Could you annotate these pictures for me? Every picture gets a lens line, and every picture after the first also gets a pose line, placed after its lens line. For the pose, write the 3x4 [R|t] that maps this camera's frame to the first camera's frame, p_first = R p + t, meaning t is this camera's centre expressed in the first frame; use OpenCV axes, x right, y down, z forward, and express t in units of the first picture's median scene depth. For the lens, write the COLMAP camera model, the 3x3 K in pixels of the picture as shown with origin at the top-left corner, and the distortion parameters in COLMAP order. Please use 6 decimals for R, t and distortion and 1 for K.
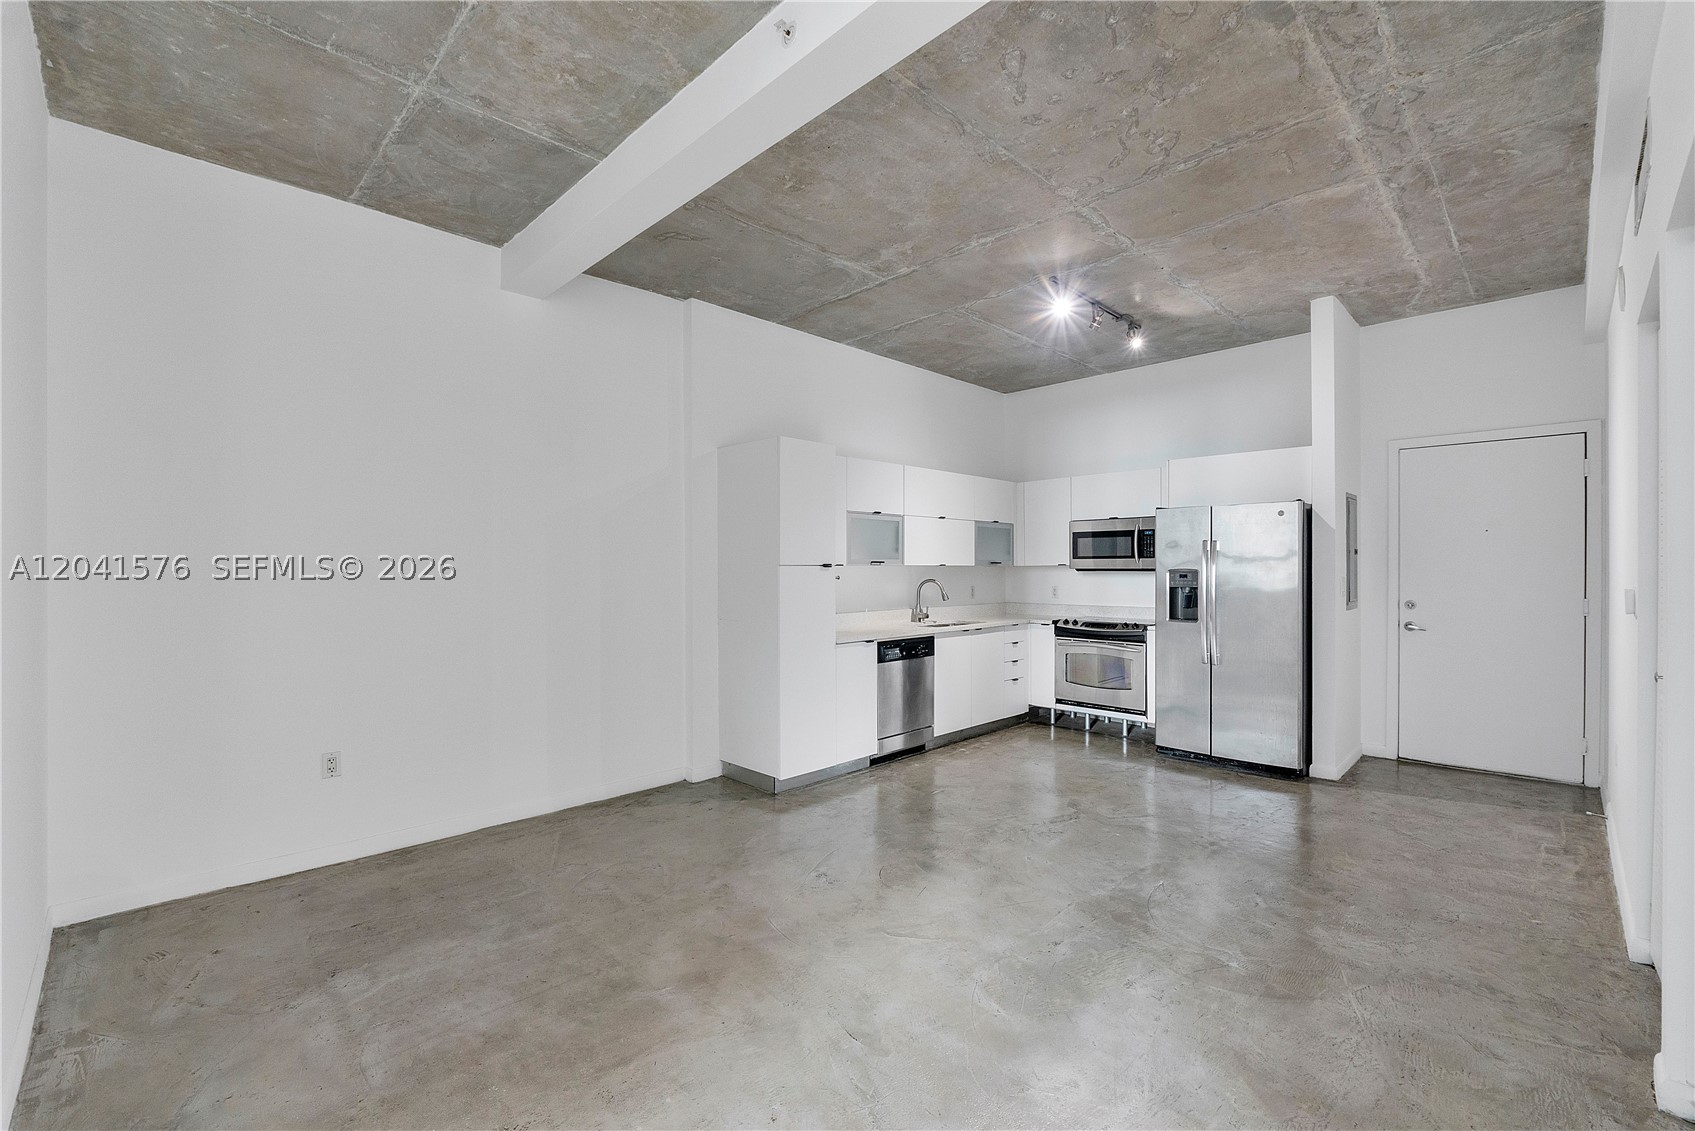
lens RADIAL K [[718.4, 0, 852.3], [0, 718.4, 570.7], [0, 0, 1]] dist [-0.005224, -0.000872]
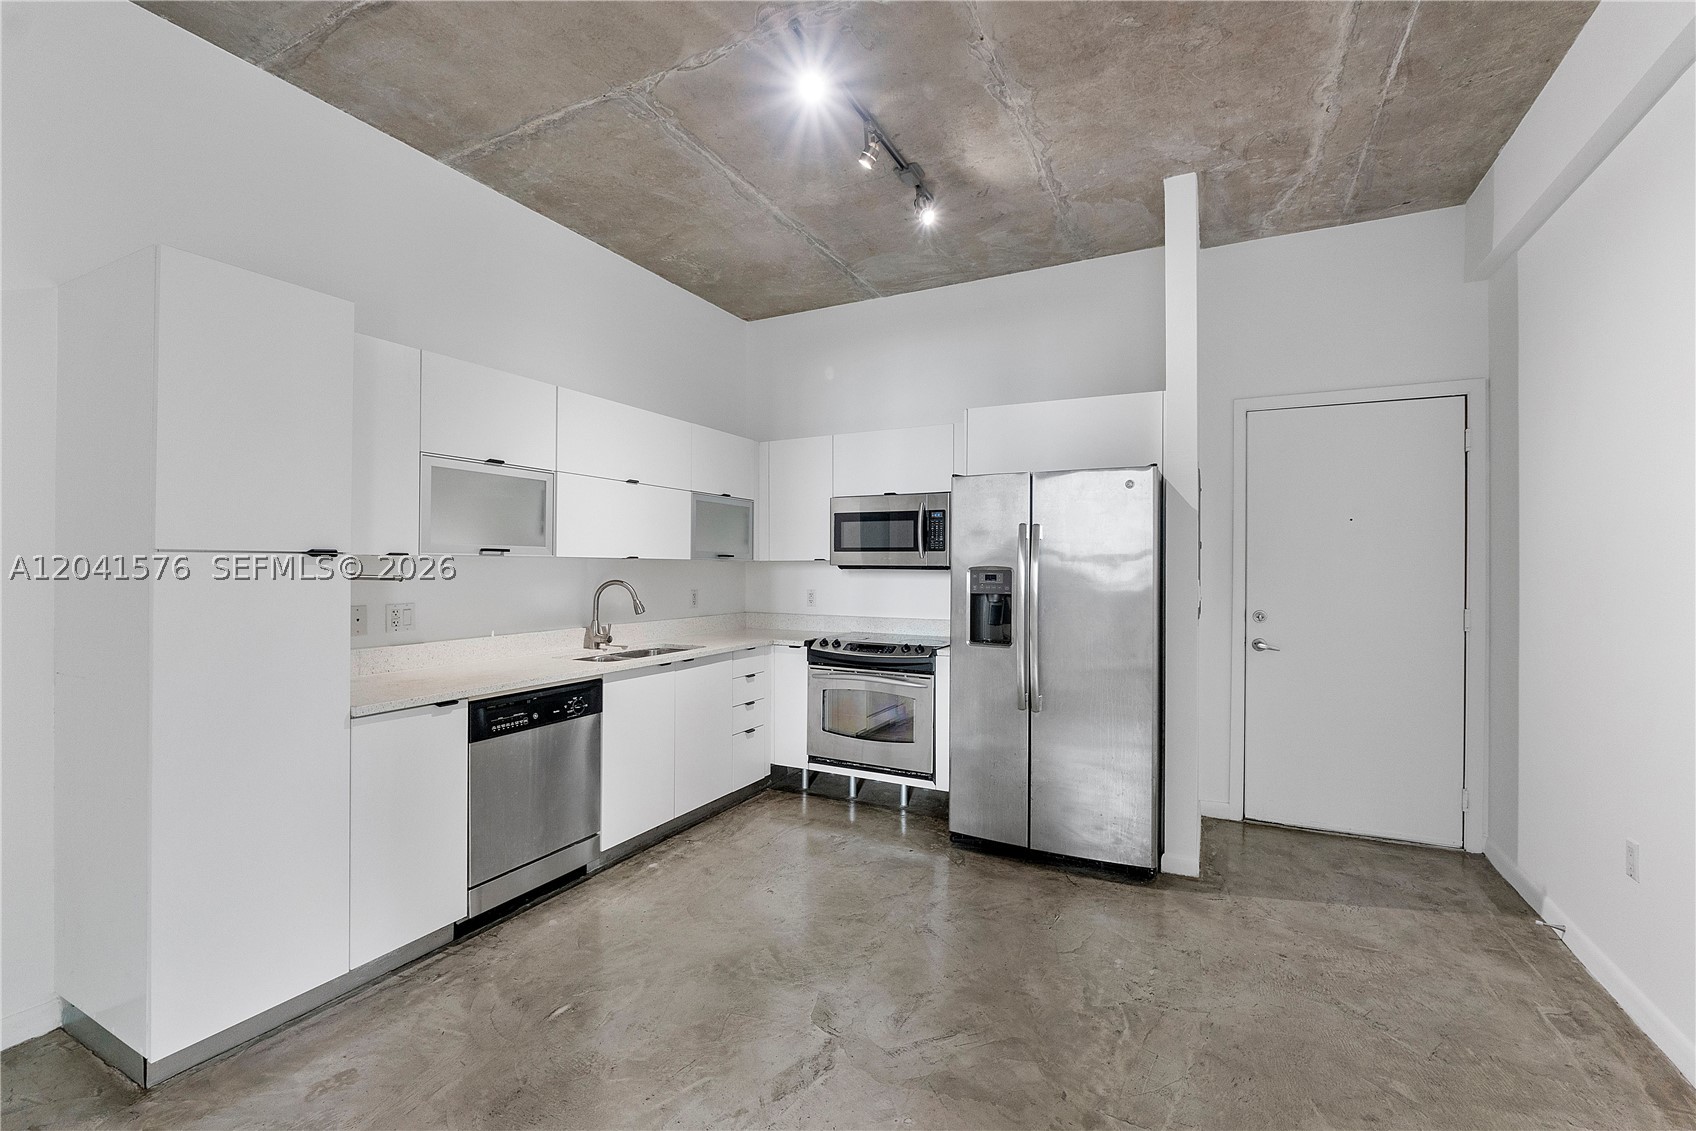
lens RADIAL K [[718.8, 0, 848.6], [0, 718.8, 564.3], [0, 0, 1]] dist [-0.005224, -0.000872]
pose [[0.953415, 0.008065, 0.301553, 0.147270], [-0.007107, 0.999966, -0.004272, -0.000948], [-0.301578, 0.001930, 0.953440, 0.442264]]
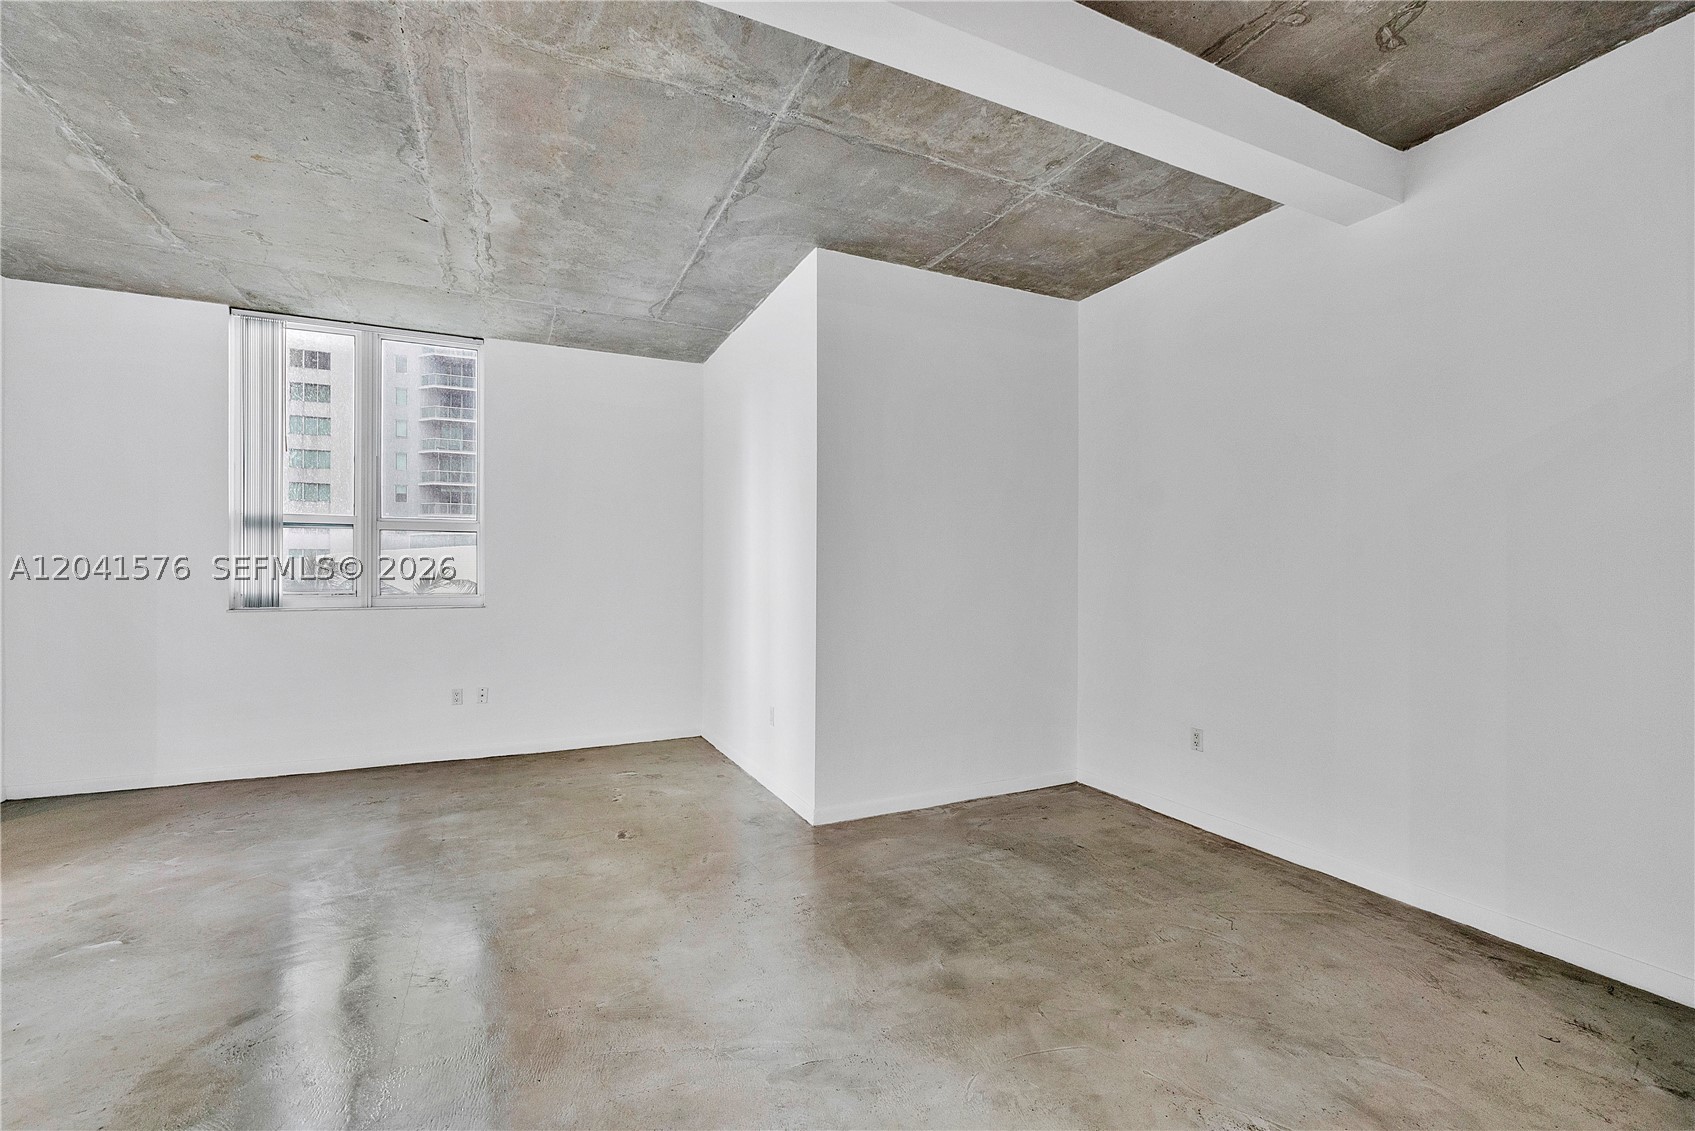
lens RADIAL K [[718.4, 0, 844.6], [0, 718.4, 571.3], [0, 0, 1]] dist [-0.005224, -0.000872]
pose [[-0.337272, 0.001168, -0.941407, 0.393644], [0.000962, 0.999999, 0.000896, -0.001317], [0.941407, -0.000604, -0.337273, 0.611780]]
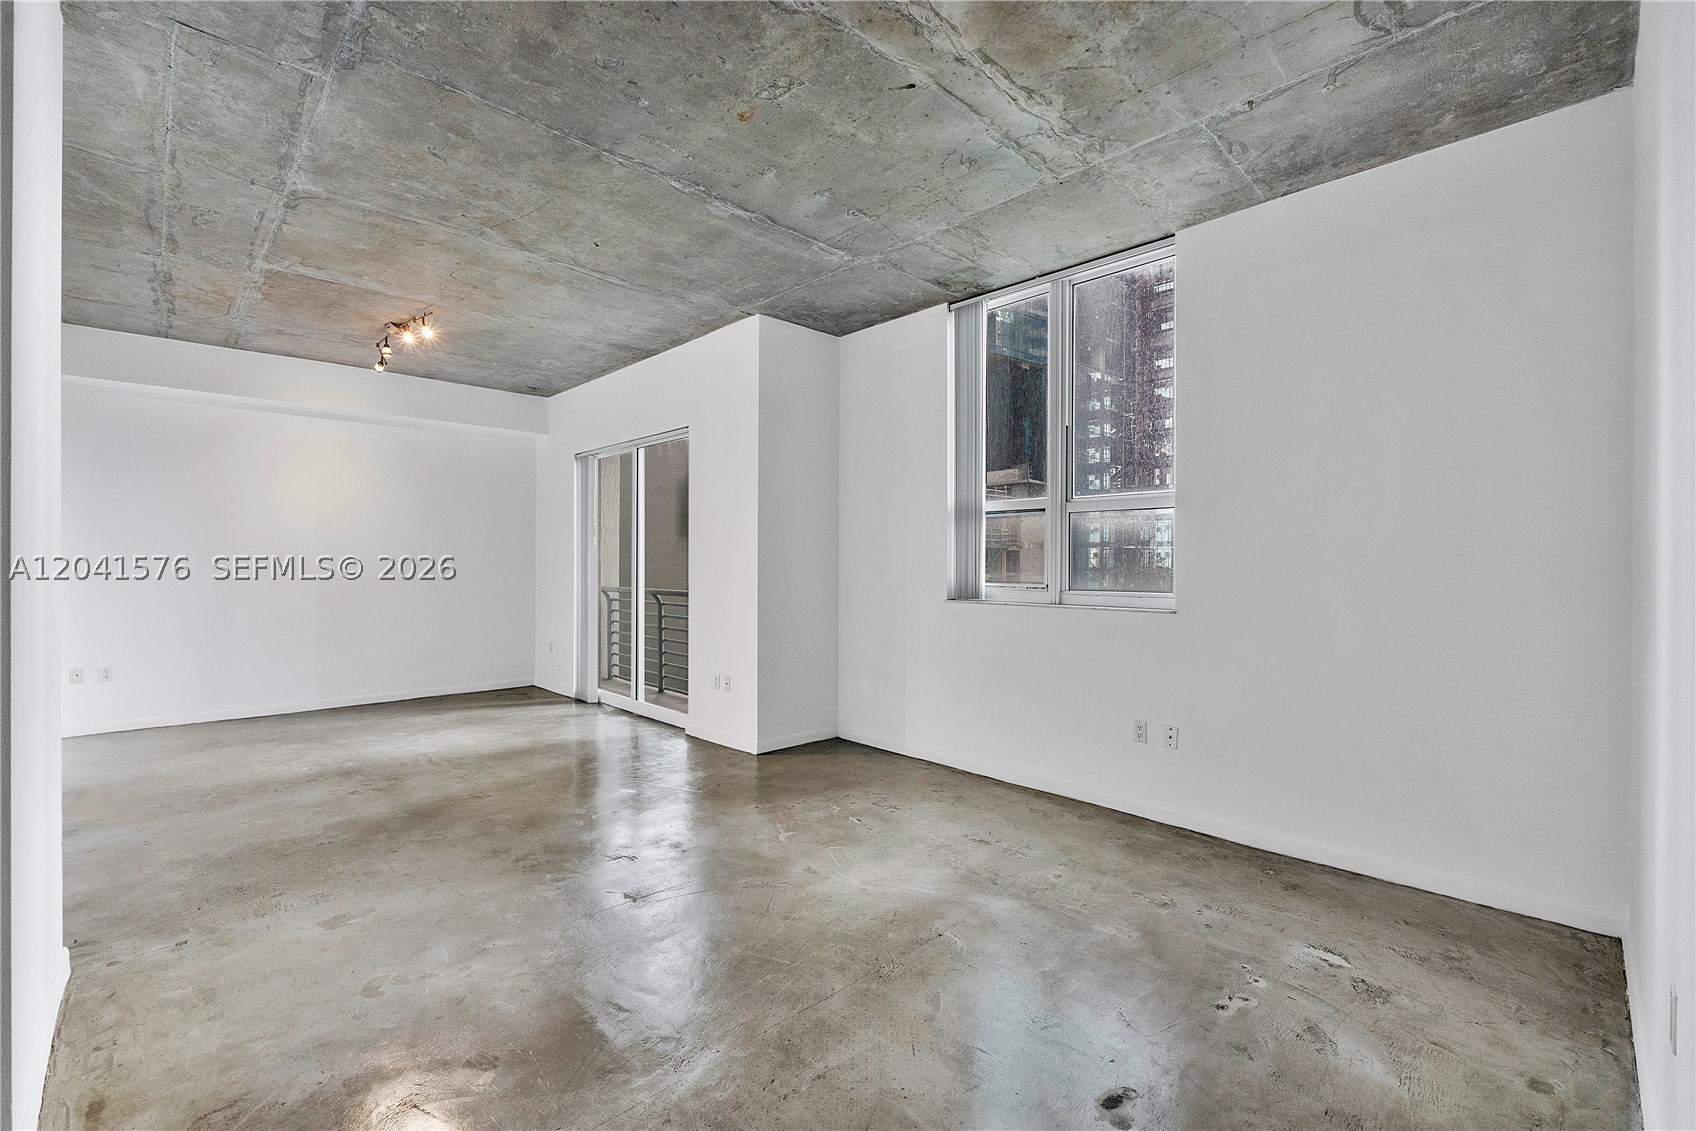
lens RADIAL K [[718.8, 0, 853.0], [0, 718.8, 565.1], [0, 0, 1]] dist [-0.005224, -0.000872]
pose [[-0.999958, -0.000344, 0.009112, -0.133015], [-0.000322, 0.999997, 0.002402, 0.000333], [-0.009113, 0.002399, -0.999956, 0.498455]]
